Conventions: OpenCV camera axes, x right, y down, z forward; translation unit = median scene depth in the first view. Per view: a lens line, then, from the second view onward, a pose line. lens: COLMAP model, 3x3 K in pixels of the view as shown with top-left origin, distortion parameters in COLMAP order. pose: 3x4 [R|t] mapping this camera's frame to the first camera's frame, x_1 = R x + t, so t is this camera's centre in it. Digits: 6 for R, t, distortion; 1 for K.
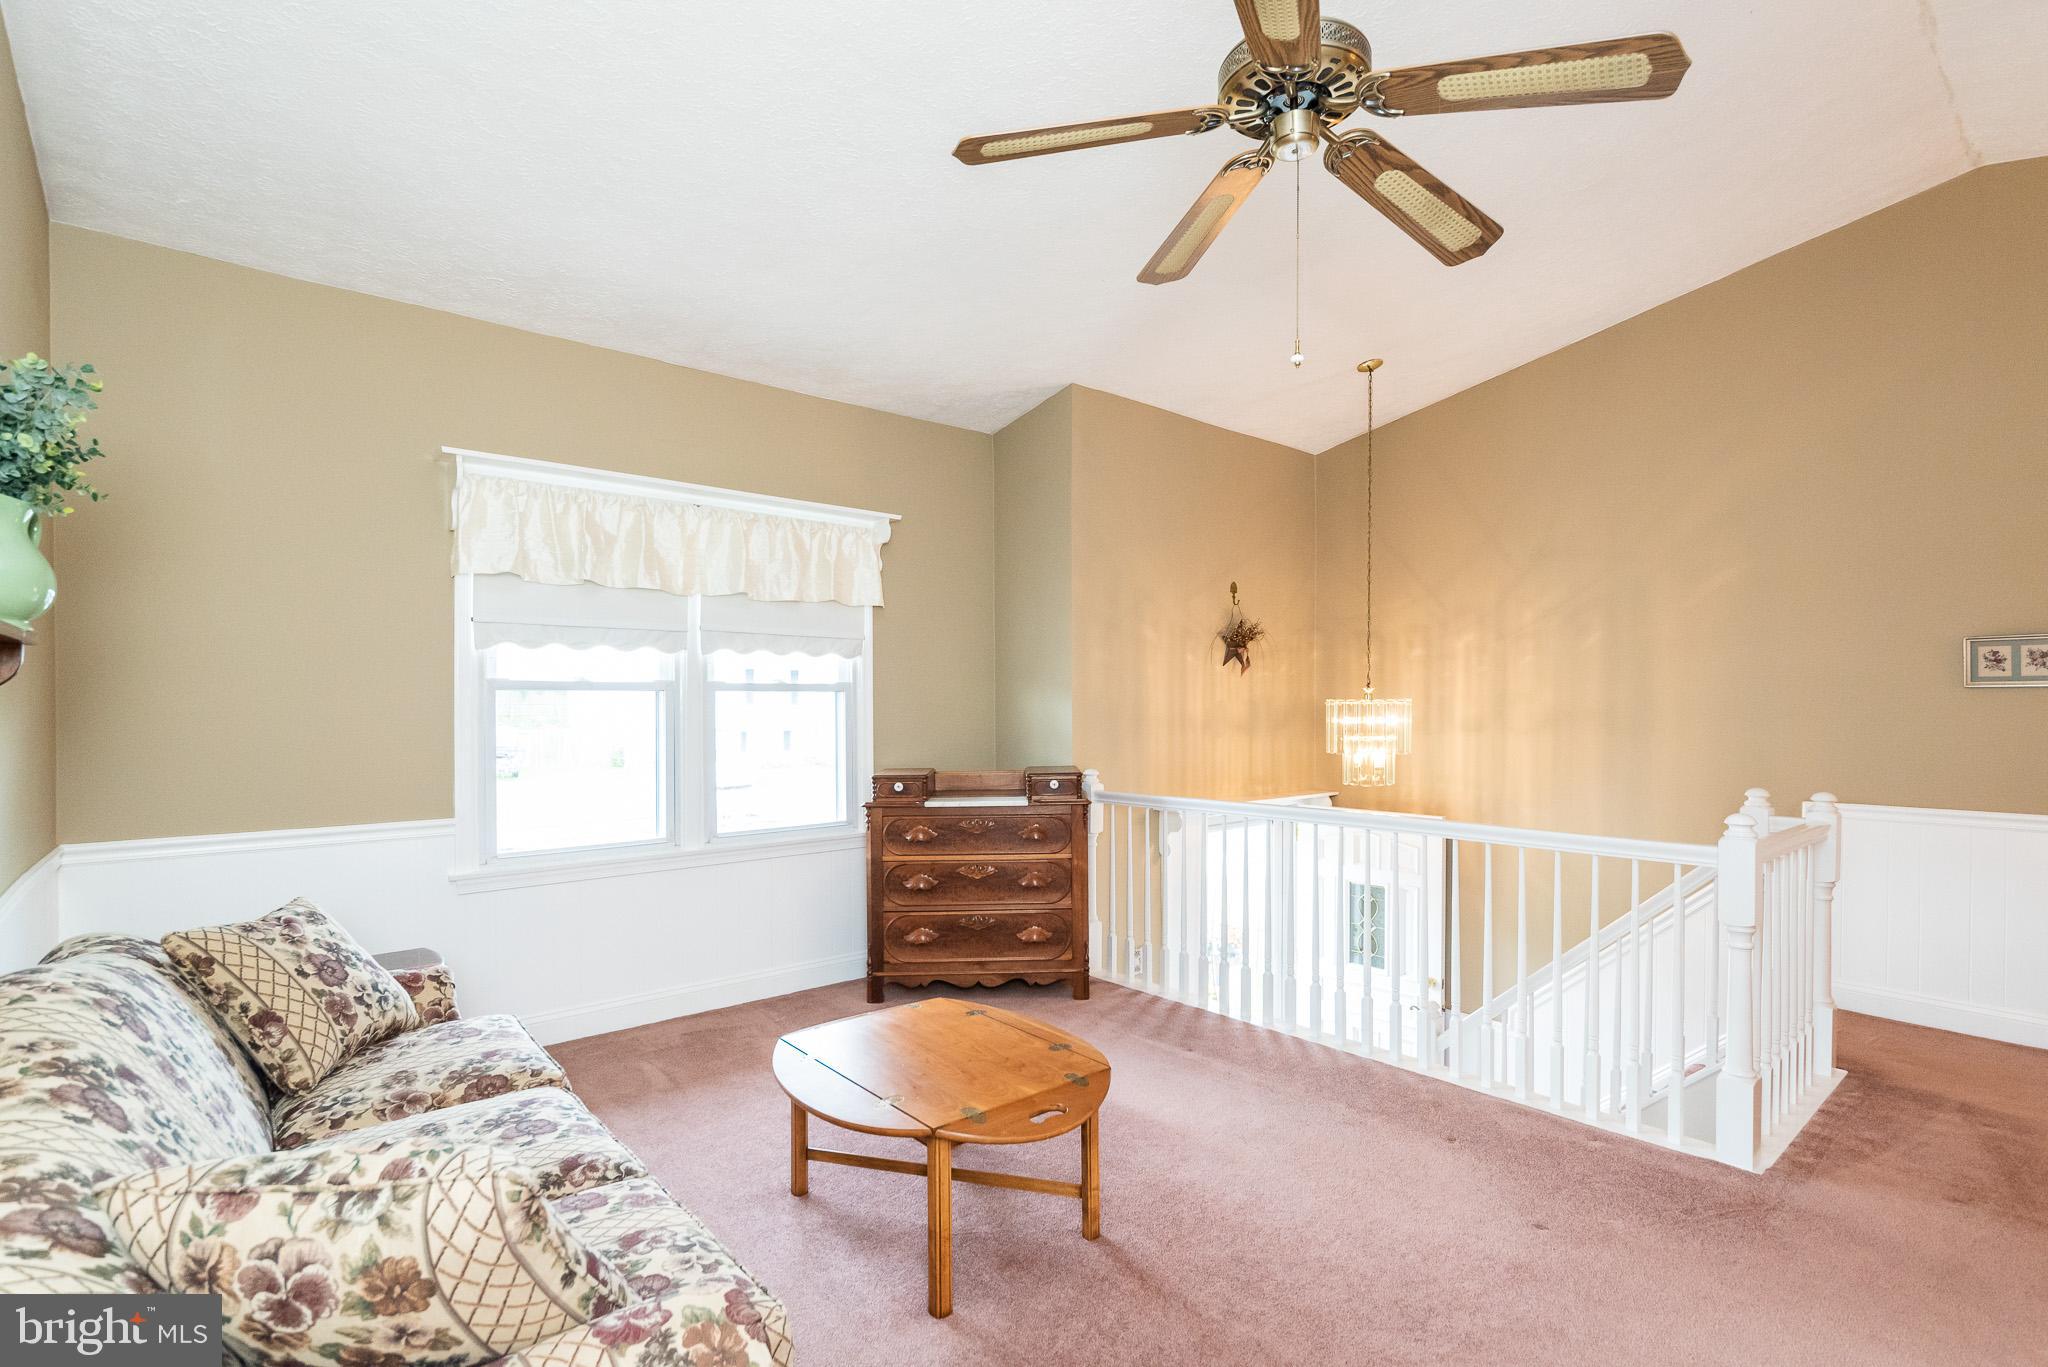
lens RADIAL K [[949.5, 0, 1025.9], [0, 949.5, 703.5], [0, 0, 1]] dist [0.000952, 0.000012]
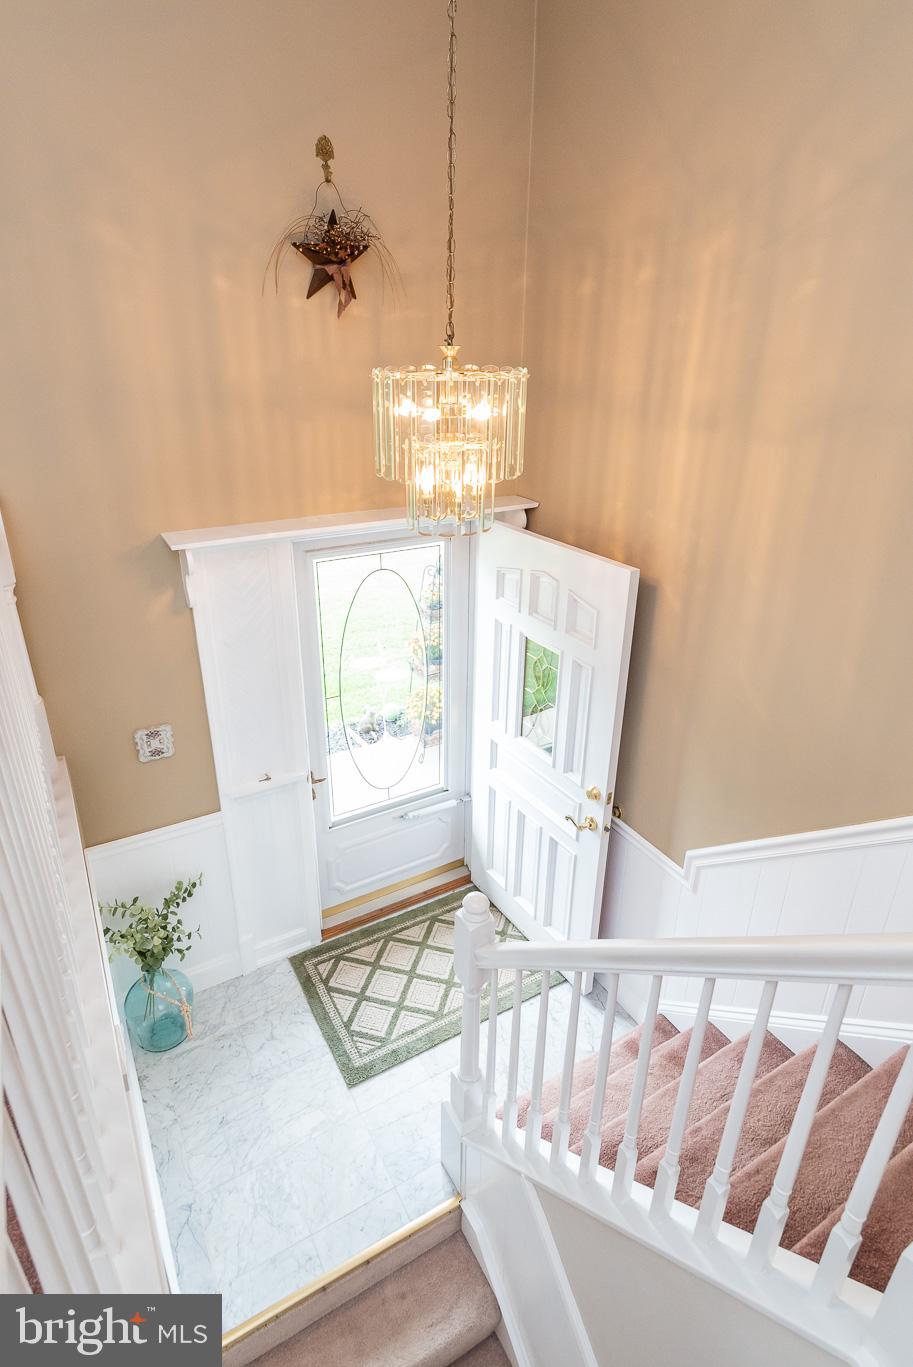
lens RADIAL K [[697.3, 0, 463.4], [0, 697.3, 639.1], [0, 0, 1]] dist [-0.002837, -0.001516]
pose [[0.979163, 0.092611, -0.180732, 0.408697], [-0.013504, 0.917684, 0.397081, -0.018772], [0.202629, -0.386366, 0.899813, 0.536388]]
